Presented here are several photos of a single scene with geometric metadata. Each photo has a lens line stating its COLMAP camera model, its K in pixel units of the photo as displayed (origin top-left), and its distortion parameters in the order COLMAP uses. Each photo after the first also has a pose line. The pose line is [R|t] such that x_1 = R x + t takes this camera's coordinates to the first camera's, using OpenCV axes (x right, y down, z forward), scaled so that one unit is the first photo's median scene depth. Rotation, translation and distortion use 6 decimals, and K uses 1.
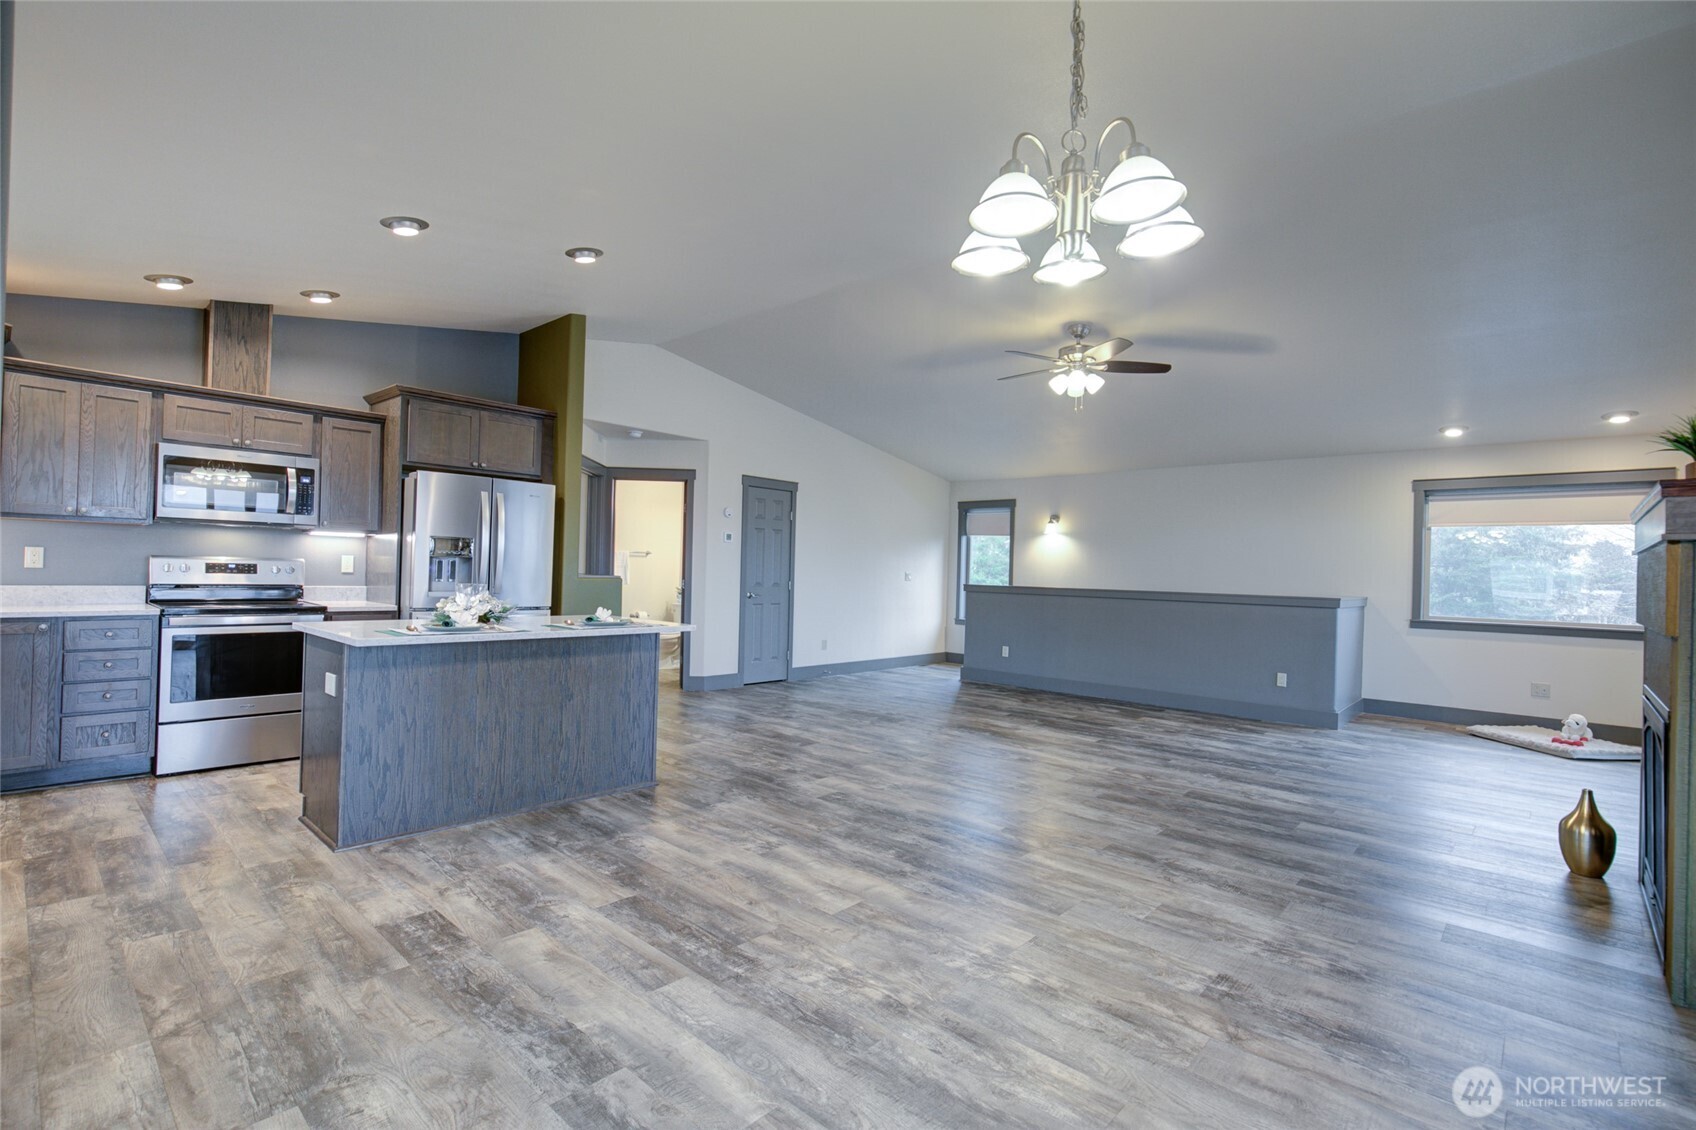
lens RADIAL K [[771.6, 0, 851.0], [0, 771.6, 566.0], [0, 0, 1]] dist [-0.001837, 0.000201]
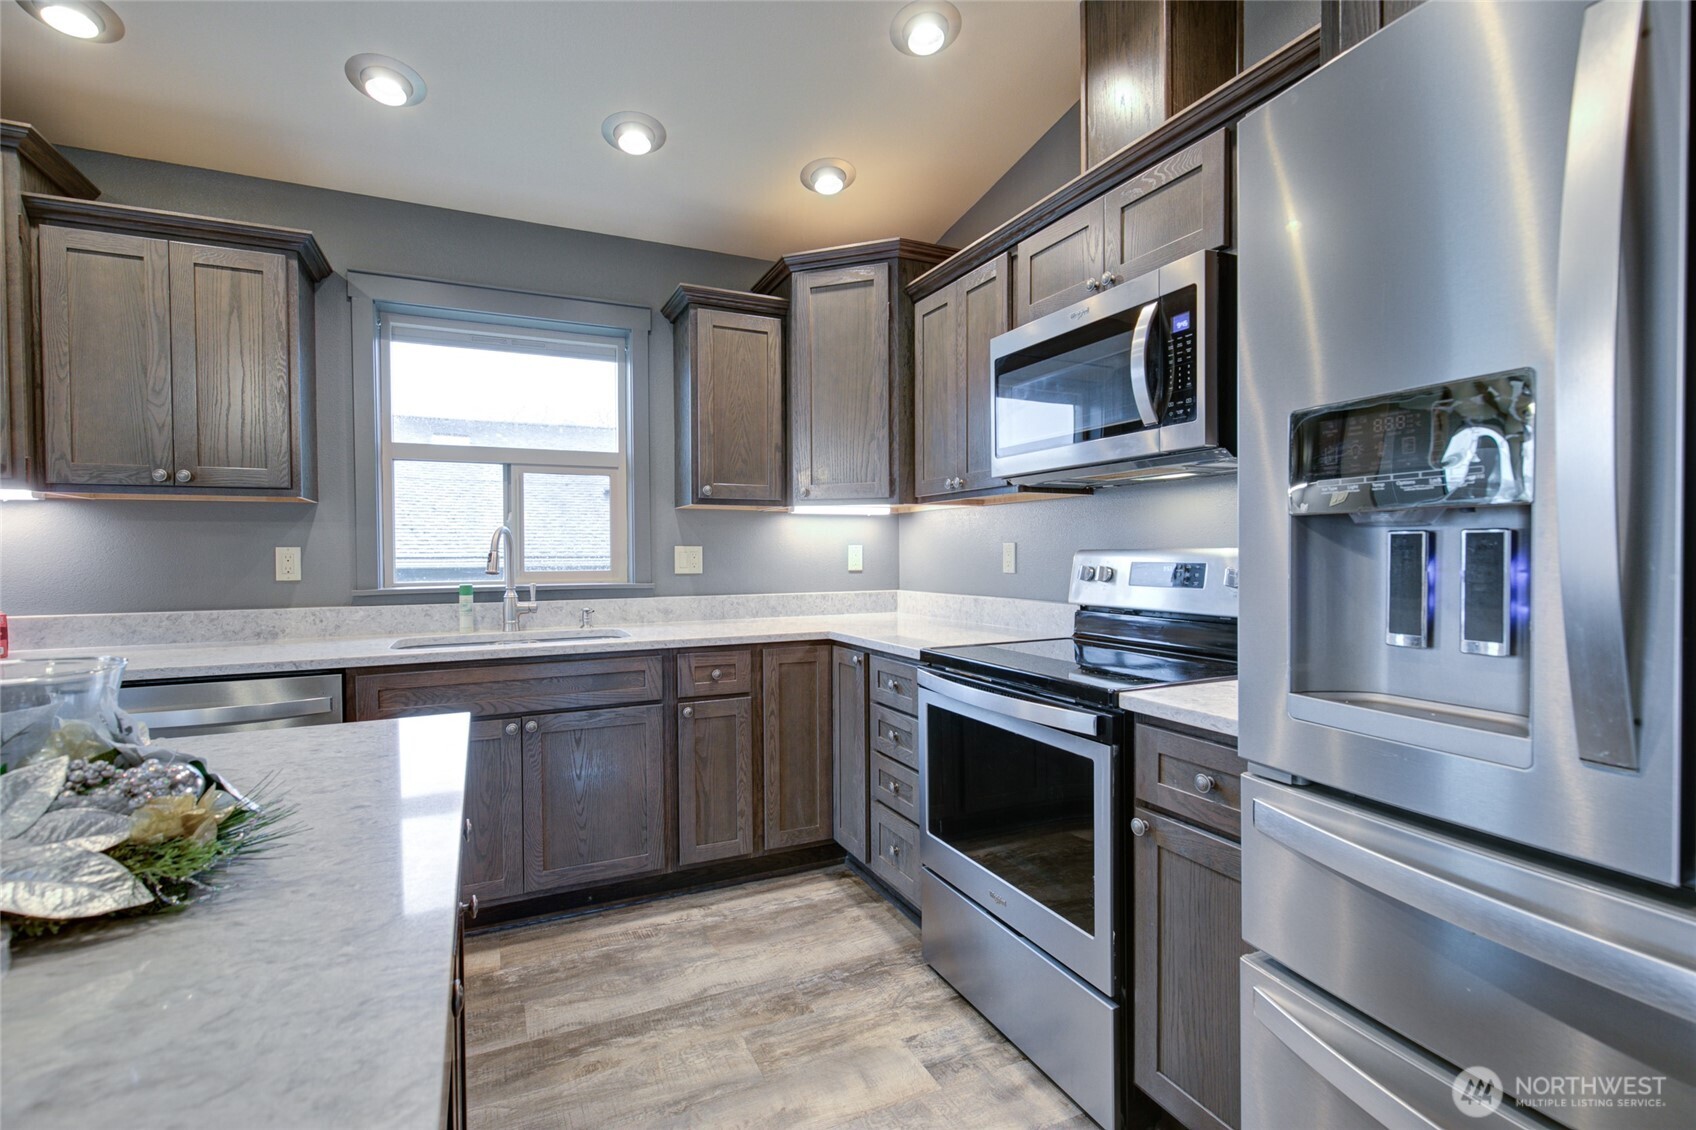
lens RADIAL K [[771.6, 0, 851.0], [0, 771.6, 566.0], [0, 0, 1]] dist [-0.001837, 0.000201]
pose [[-0.383514, -0.007818, -0.923502, -0.317721], [0.002525, 0.999952, -0.009514, 0.002047], [0.923531, -0.005981, -0.383476, 0.968119]]
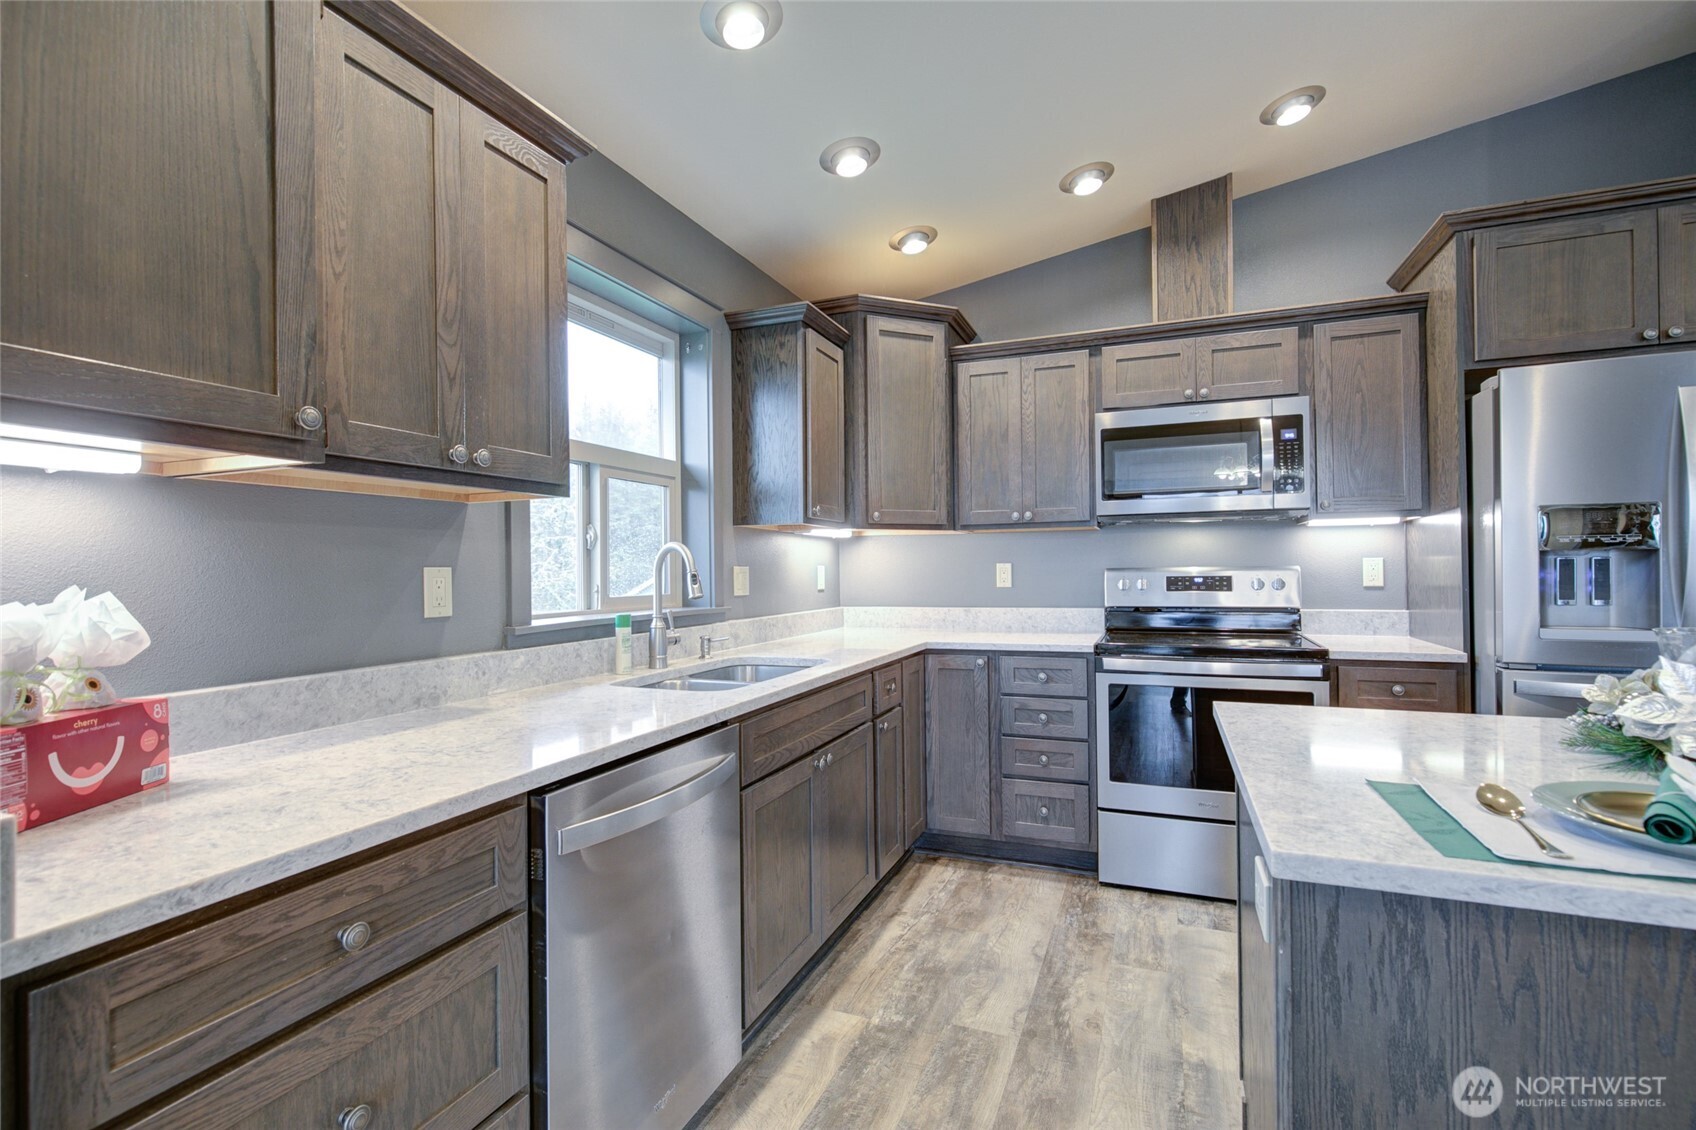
lens RADIAL K [[771.6, 0, 851.0], [0, 771.6, 566.0], [0, 0, 1]] dist [-0.001837, 0.000201]
pose [[0.344432, -0.035014, -0.938158, -0.258062], [0.028257, 0.999238, -0.026919, -0.002565], [0.938386, -0.017238, 0.345159, 0.458529]]
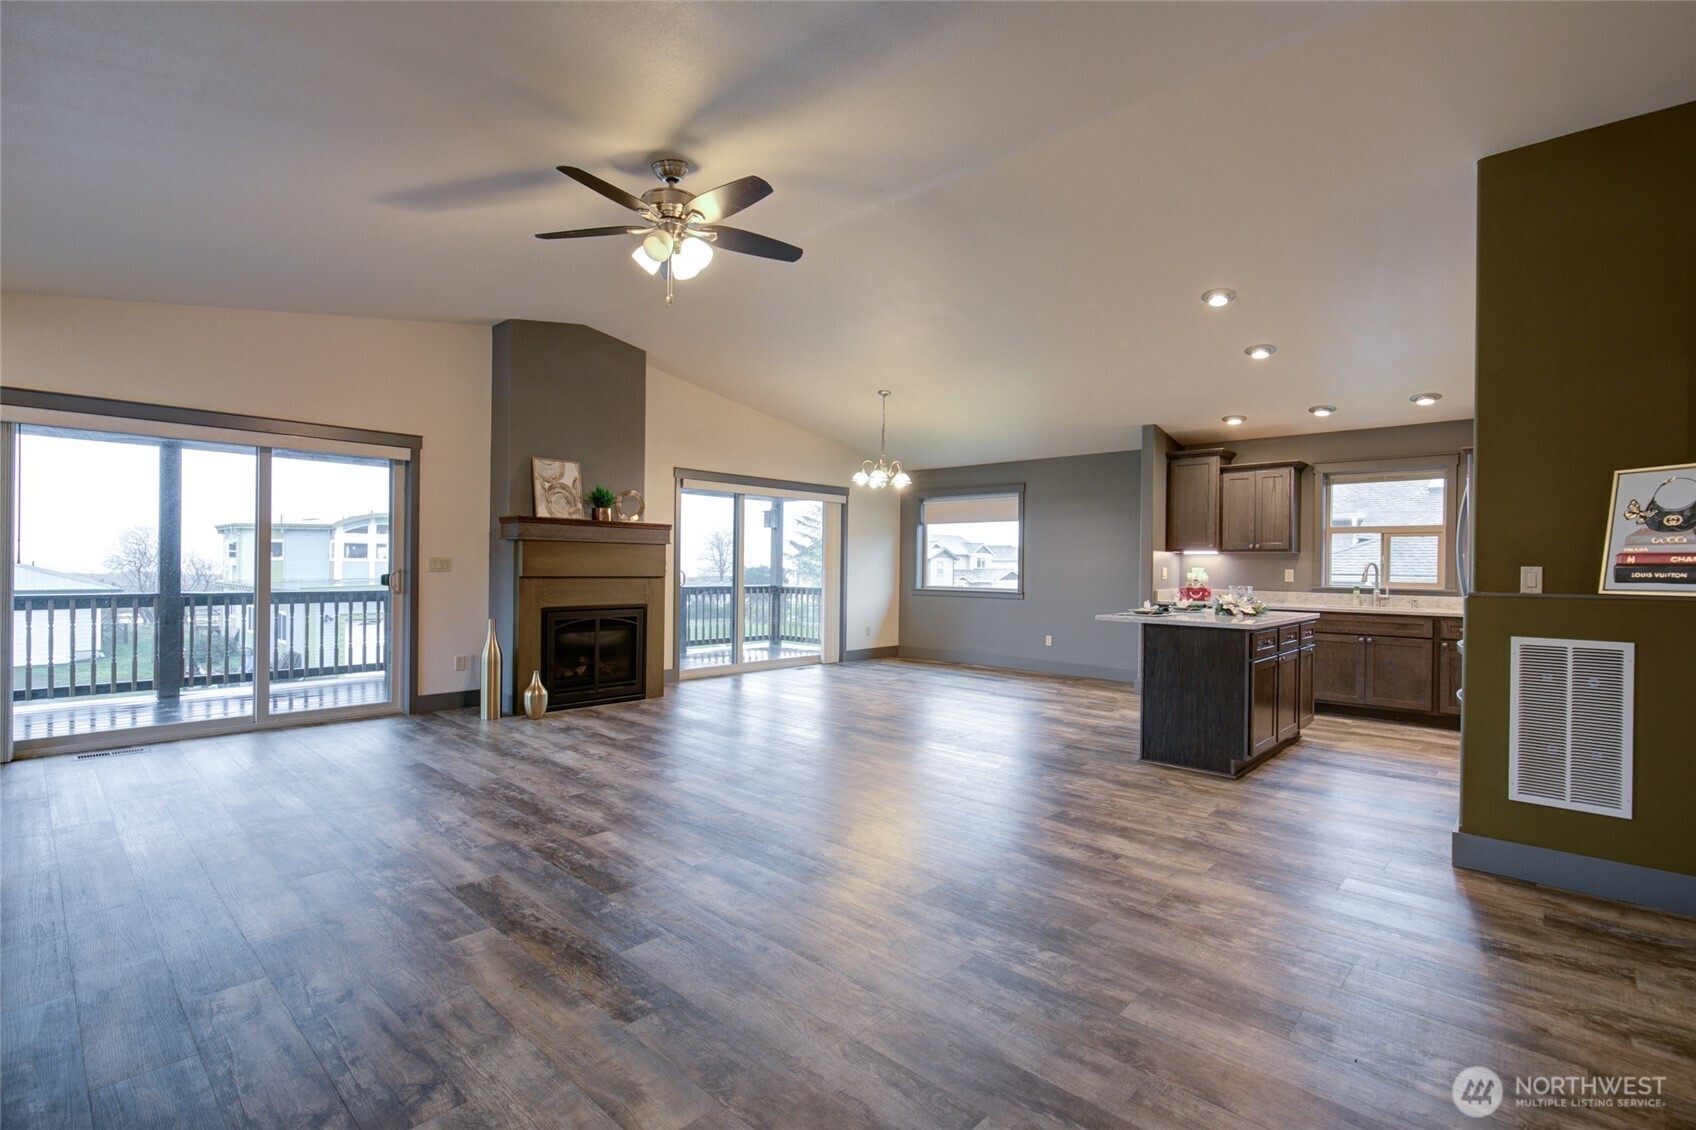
lens RADIAL K [[771.6, 0, 851.0], [0, 771.6, 566.0], [0, 0, 1]] dist [-0.001837, 0.000201]
pose [[-0.999065, -0.042670, 0.006913, 0.147332], [-0.042712, 0.999069, -0.006038, 0.020352], [-0.006649, -0.006328, -0.999958, 1.849529]]
